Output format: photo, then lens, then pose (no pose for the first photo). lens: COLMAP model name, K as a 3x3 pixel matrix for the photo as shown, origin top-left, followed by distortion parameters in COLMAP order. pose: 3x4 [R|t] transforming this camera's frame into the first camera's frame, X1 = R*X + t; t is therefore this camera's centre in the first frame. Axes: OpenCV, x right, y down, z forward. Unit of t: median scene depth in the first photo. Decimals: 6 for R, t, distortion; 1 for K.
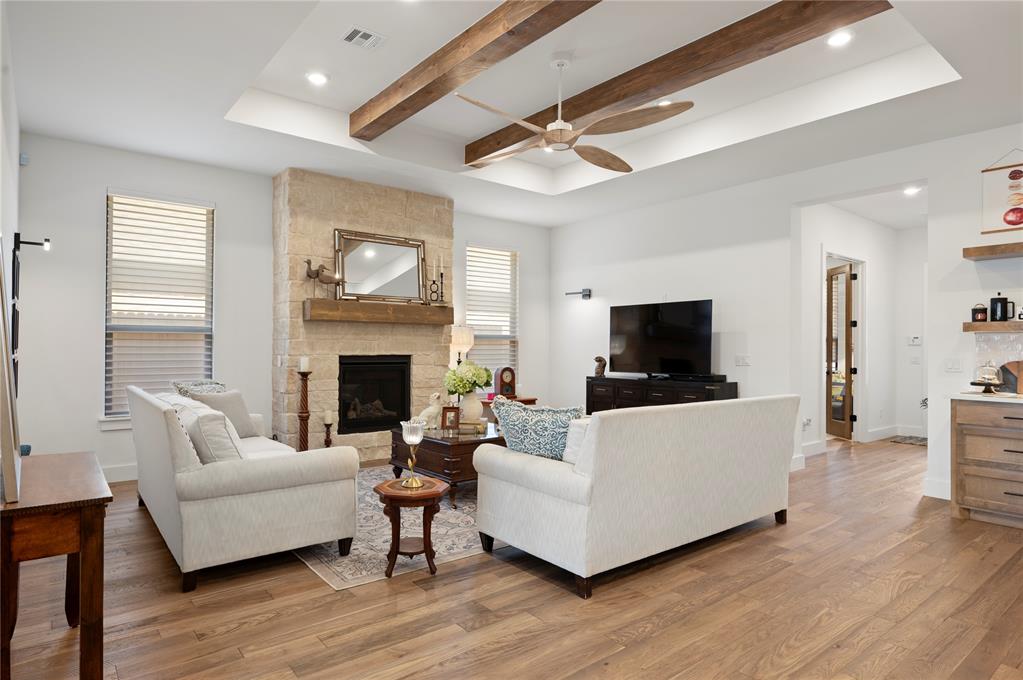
lens RADIAL K [[585.2, 0, 514.4], [0, 585.2, 340.4], [0, 0, 1]] dist [-0.000743, -0.000709]
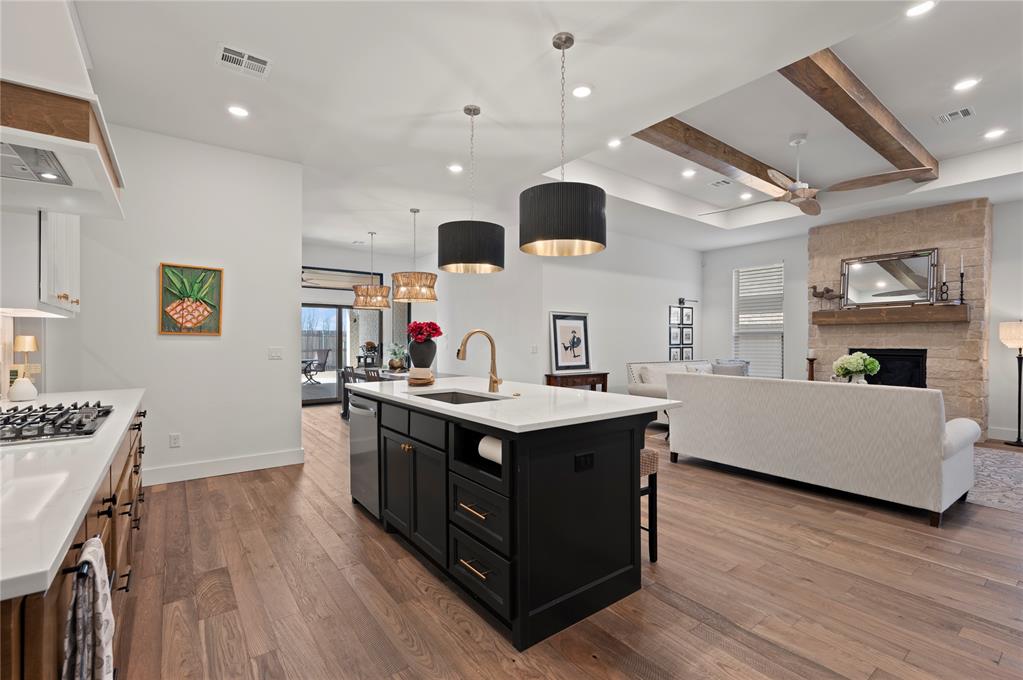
lens RADIAL K [[458.5, 0, 514.0], [0, 458.5, 340.6], [0, 0, 1]] dist [-0.000419, 0.000171]
pose [[-0.043472, -0.008718, -0.999017, 1.118478], [0.006080, 0.999941, -0.008991, 0.016161], [0.999036, -0.006464, -0.043417, 0.328451]]
